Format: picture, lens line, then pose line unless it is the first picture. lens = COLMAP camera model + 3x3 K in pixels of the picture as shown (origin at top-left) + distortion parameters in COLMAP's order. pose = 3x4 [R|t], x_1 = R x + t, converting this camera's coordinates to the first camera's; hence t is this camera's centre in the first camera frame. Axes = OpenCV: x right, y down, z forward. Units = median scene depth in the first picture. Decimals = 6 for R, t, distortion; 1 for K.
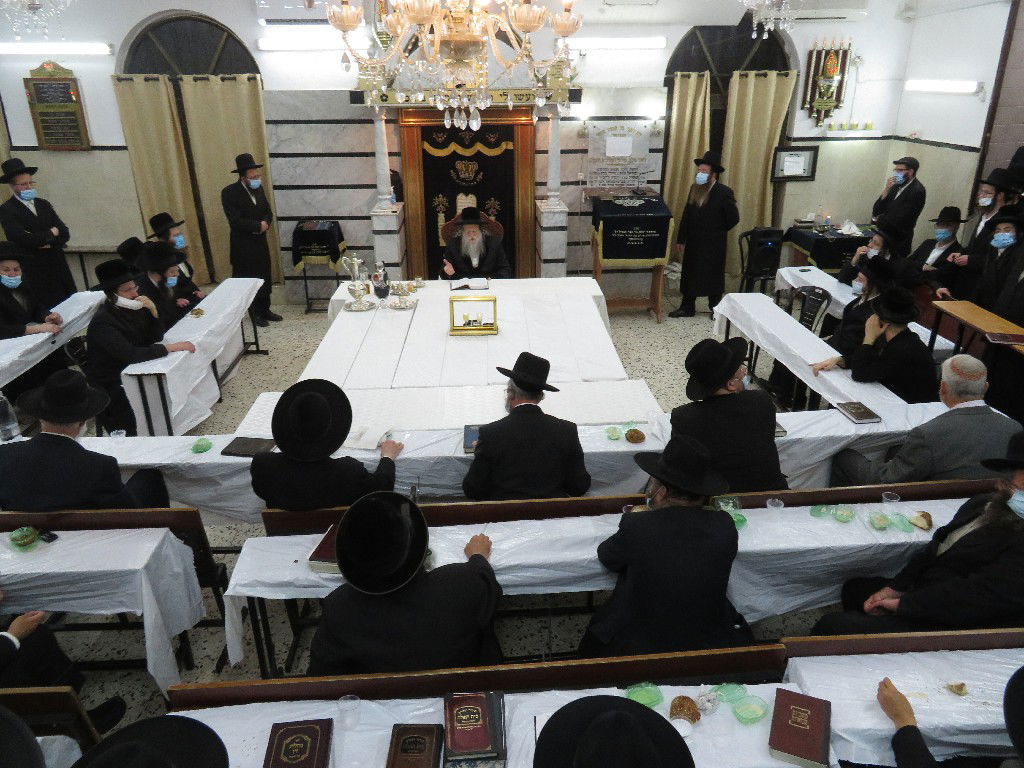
lens RADIAL K [[737.8, 0, 512.3], [0, 737.8, 378.4], [0, 0, 1]] dist [0.003850, 0.002611]
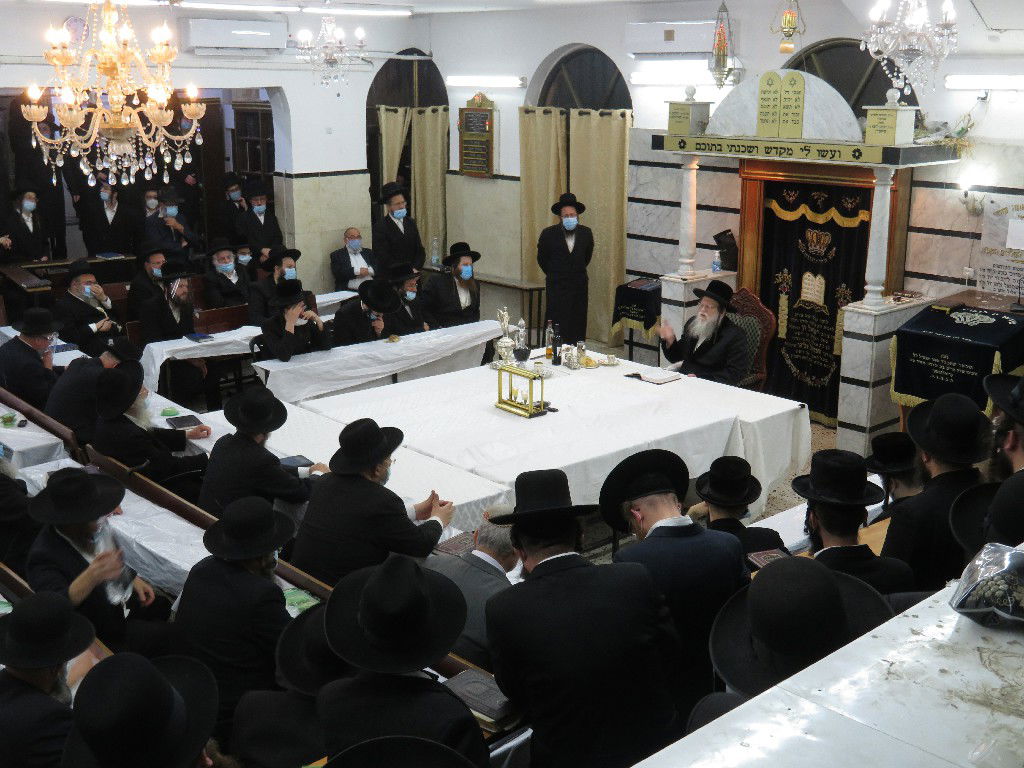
lens RADIAL K [[1191.2, 0, 512.0], [0, 1191.2, 378.2], [0, 0, 1]] dist [-0.026007, 0.000000]
pose [[0.614706, 0.202297, -0.762373, 0.698285], [-0.303739, 0.952723, 0.007901, -0.073936], [0.727928, 0.226706, 0.647090, 0.051539]]
